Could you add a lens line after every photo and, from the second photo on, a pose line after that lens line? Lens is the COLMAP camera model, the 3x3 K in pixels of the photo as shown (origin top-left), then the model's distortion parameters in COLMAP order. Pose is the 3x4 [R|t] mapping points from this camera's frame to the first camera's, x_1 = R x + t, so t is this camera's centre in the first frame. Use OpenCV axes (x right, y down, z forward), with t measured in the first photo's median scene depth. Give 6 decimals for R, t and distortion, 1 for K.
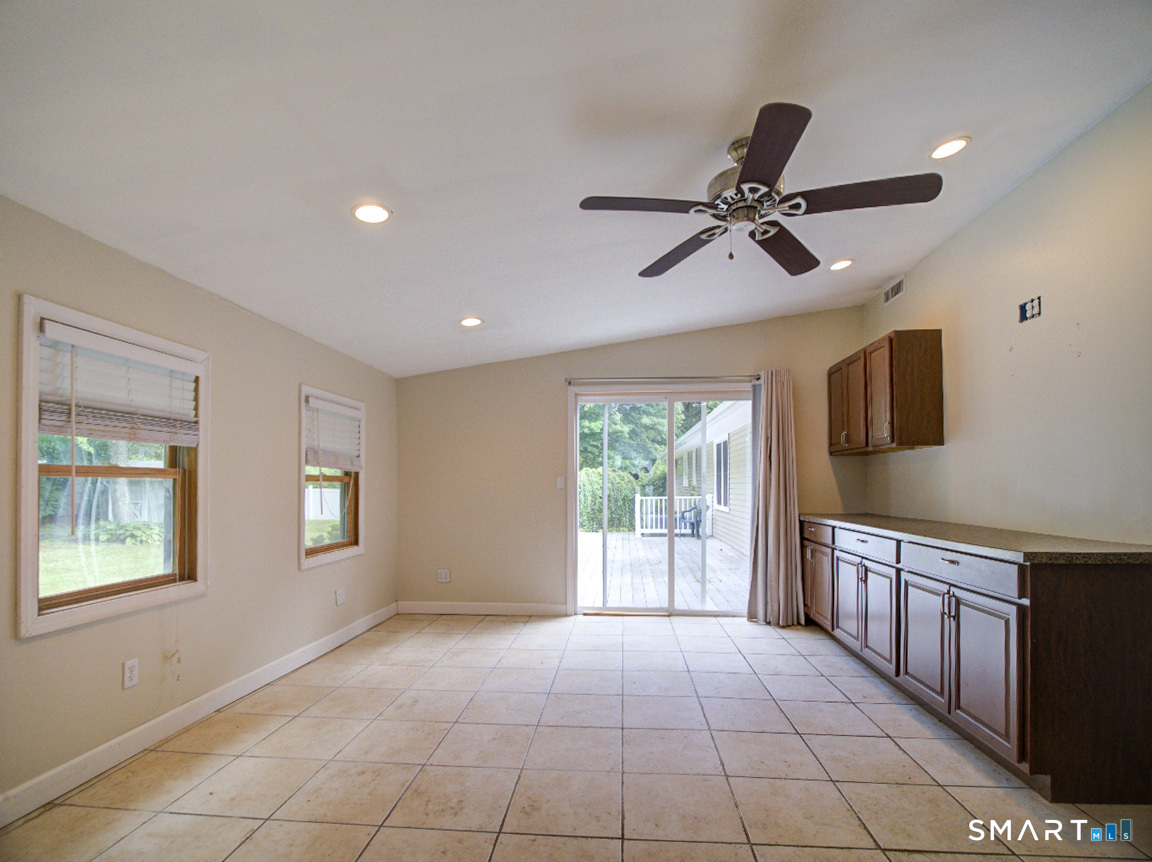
lens RADIAL K [[541.5, 0, 583.8], [0, 541.5, 480.6], [0, 0, 1]] dist [-0.000585, -0.000355]
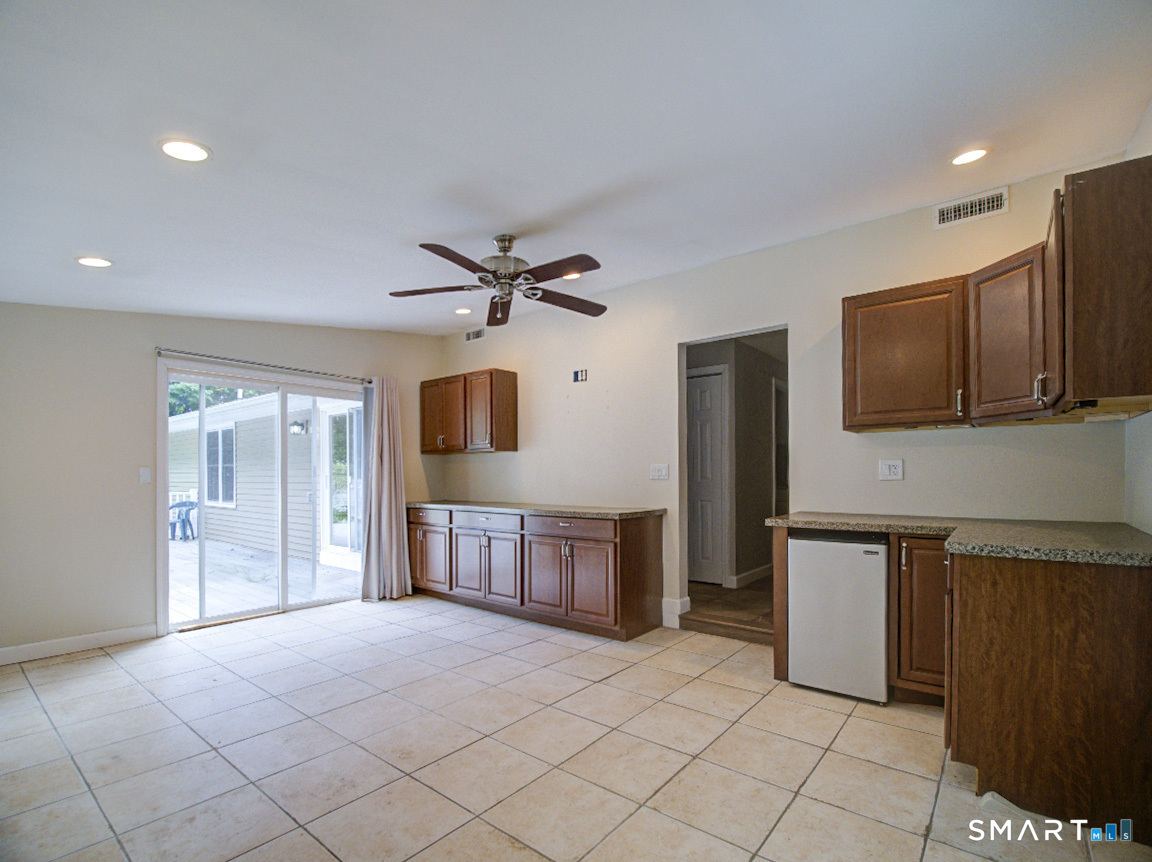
lens RADIAL K [[543.0, 0, 581.3], [0, 543.0, 476.9], [0, 0, 1]] dist [-0.023087, -0.000149]
pose [[0.560280, 0.001346, 0.828302, -0.412978], [-0.006127, 0.999978, 0.002520, 0.000551], [-0.828281, -0.006487, 0.560276, 0.019453]]
